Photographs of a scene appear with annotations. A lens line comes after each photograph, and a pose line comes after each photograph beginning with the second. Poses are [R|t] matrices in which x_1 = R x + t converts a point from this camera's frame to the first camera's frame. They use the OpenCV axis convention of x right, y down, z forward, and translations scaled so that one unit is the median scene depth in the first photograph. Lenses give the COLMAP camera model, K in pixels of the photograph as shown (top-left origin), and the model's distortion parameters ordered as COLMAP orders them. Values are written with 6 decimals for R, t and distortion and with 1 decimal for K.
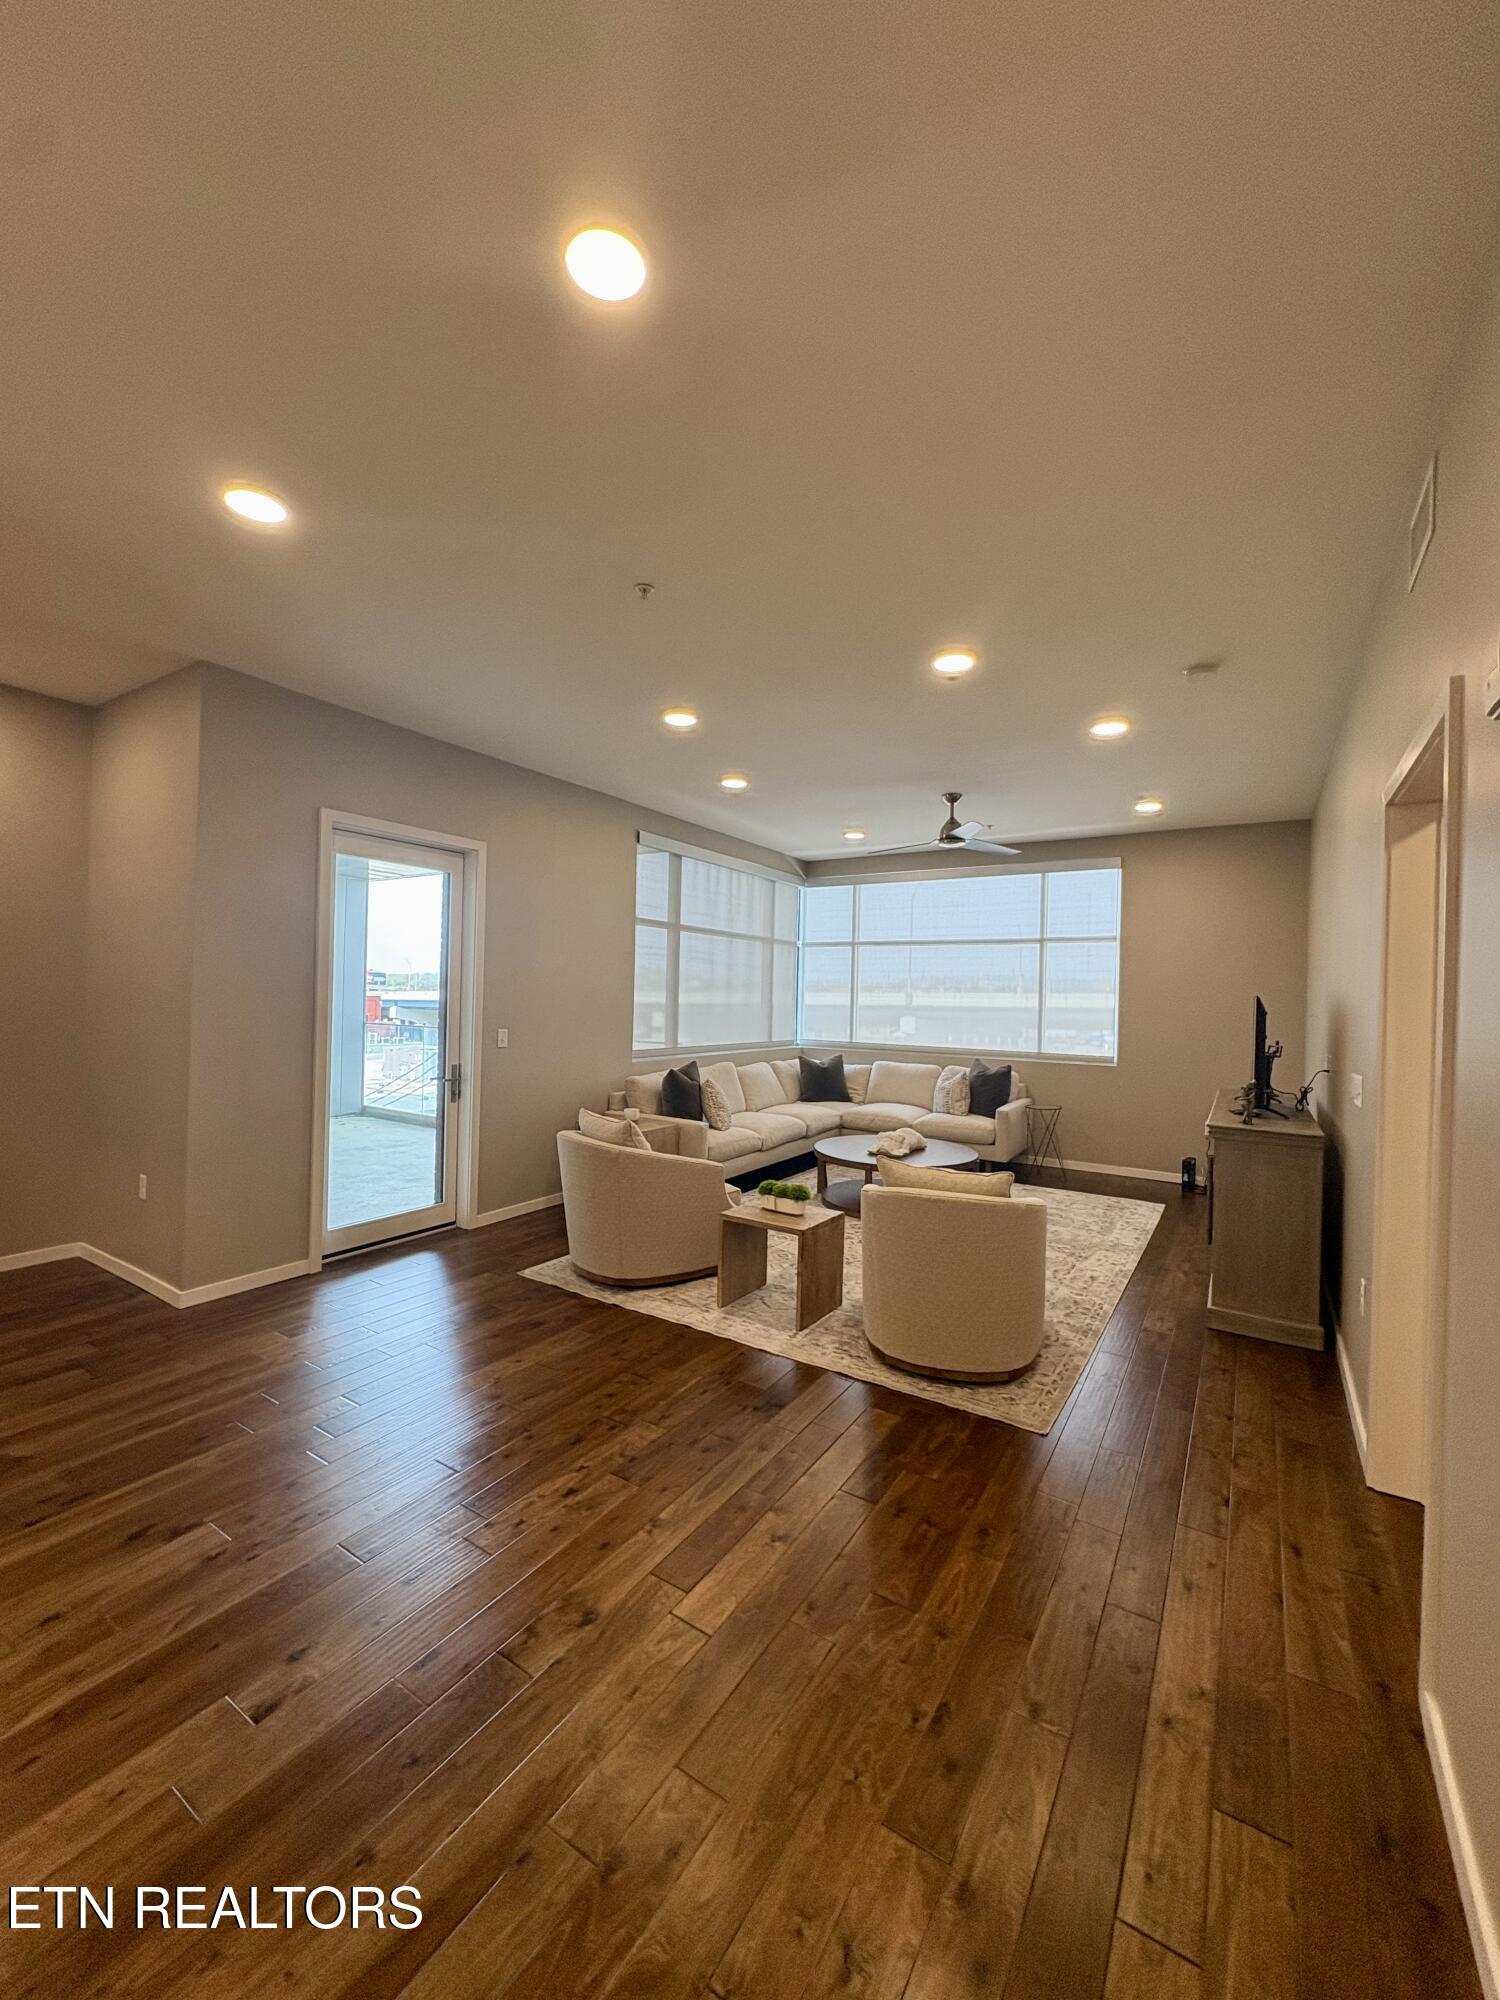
lens RADIAL K [[802.5, 0, 750.0], [0, 802.5, 1000.0], [0, 0, 1]] dist [-0.001806, -0.000112]
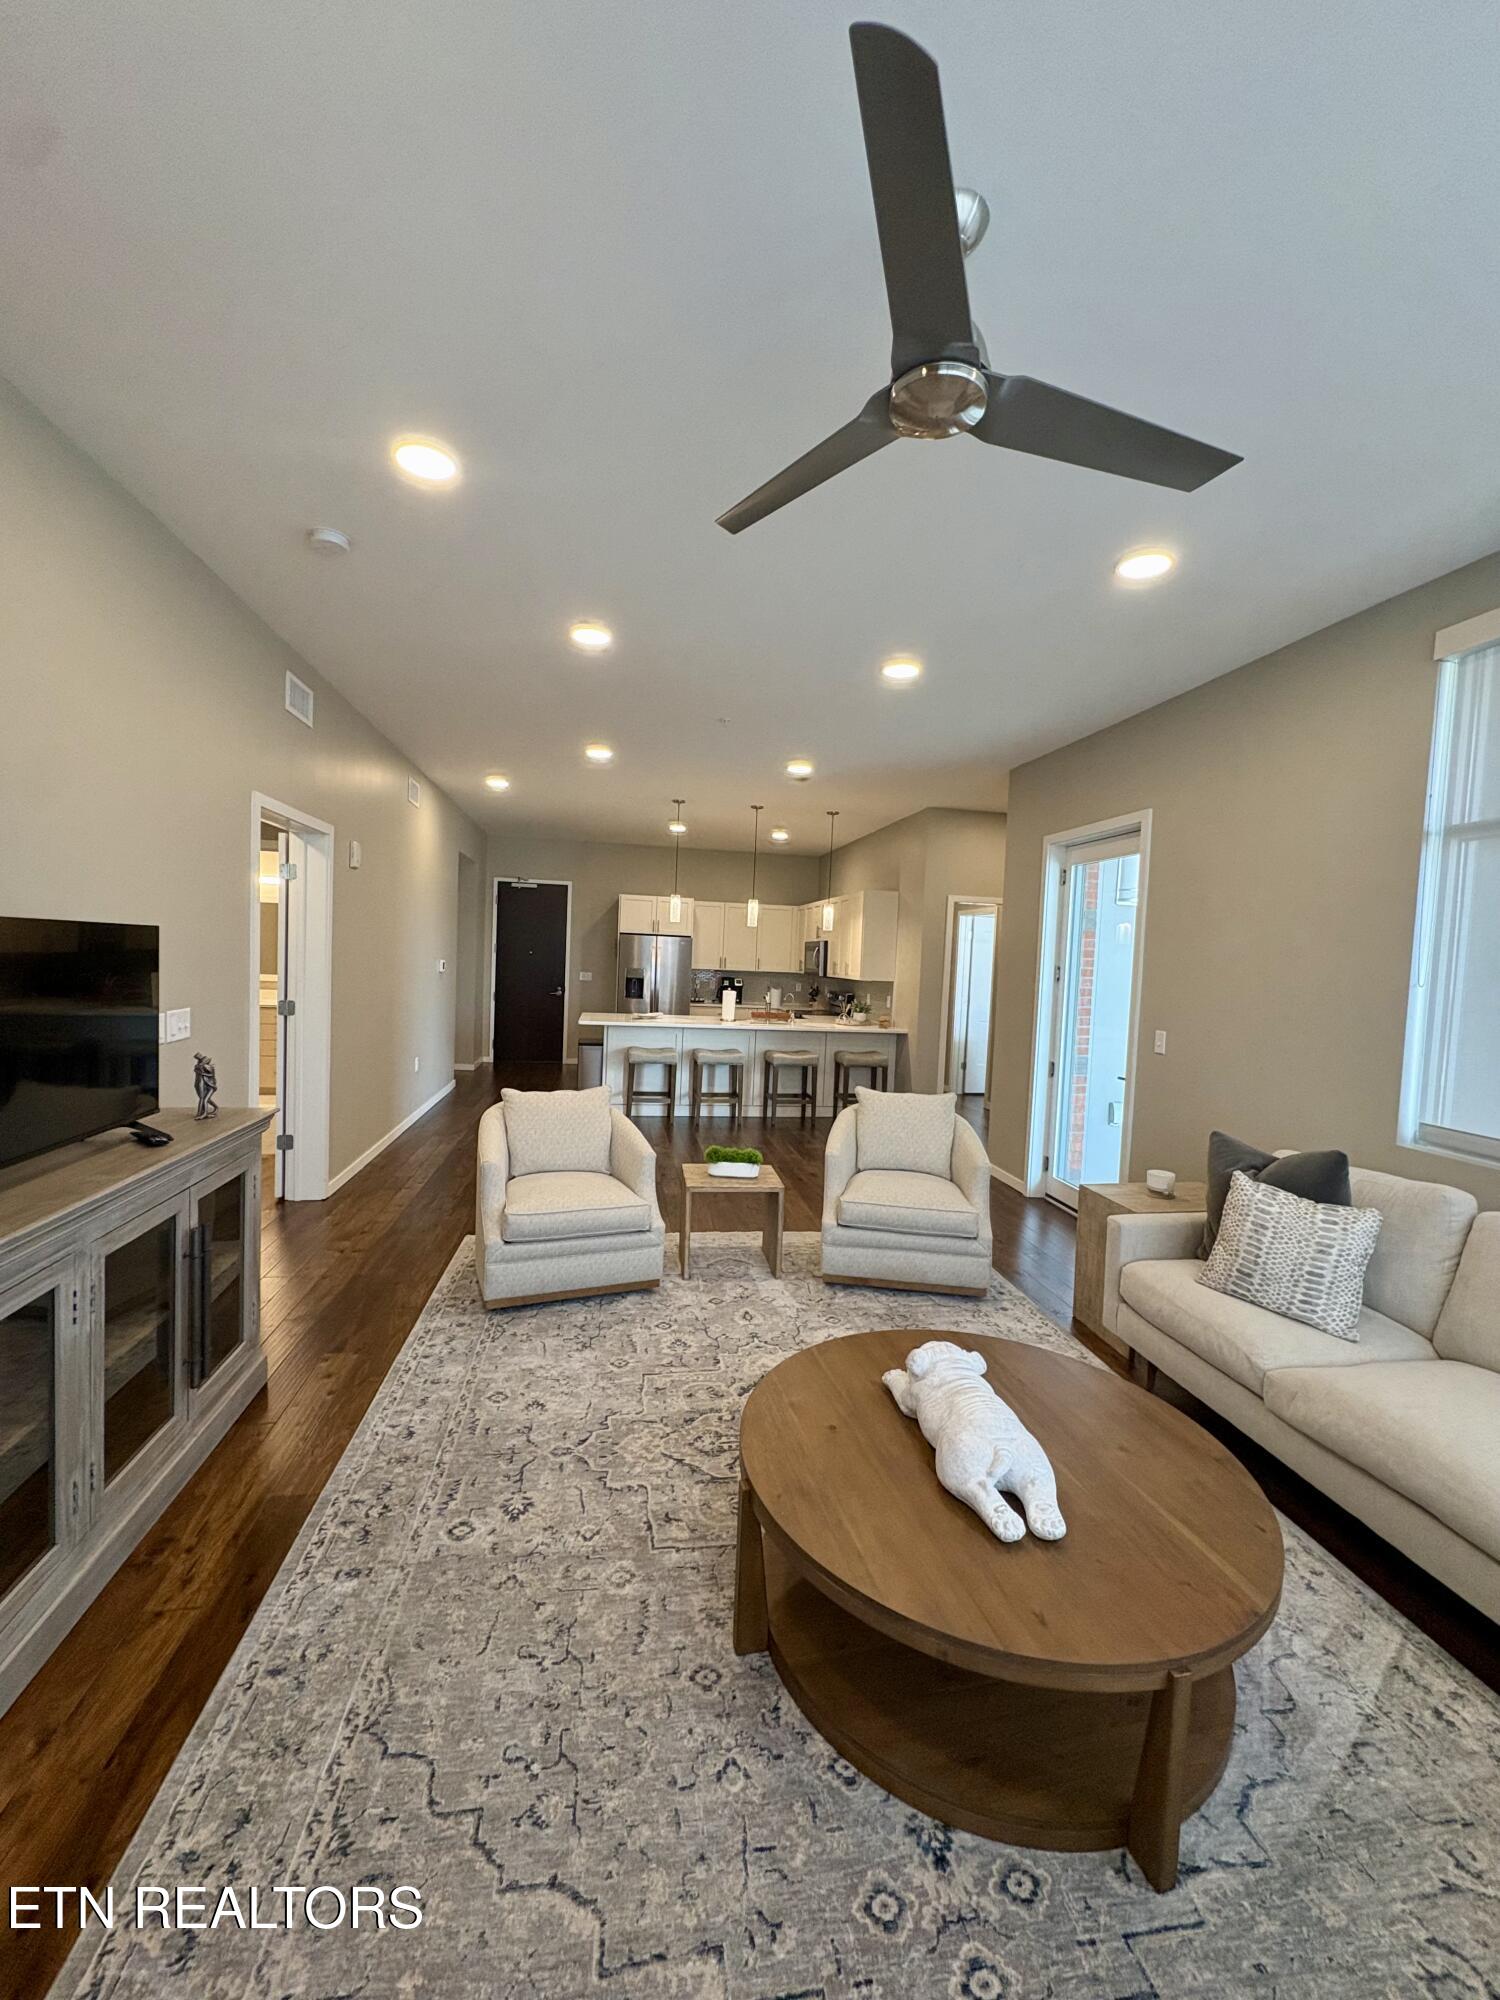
lens RADIAL K [[802.5, 0, 750.0], [0, 802.5, 1000.0], [0, 0, 1]] dist [-0.001806, -0.000112]
pose [[-0.739123, -0.013062, -0.673444, 0.539226], [-0.059800, 0.997136, 0.046292, -0.007422], [0.670911, 0.074488, -0.737787, 1.314261]]
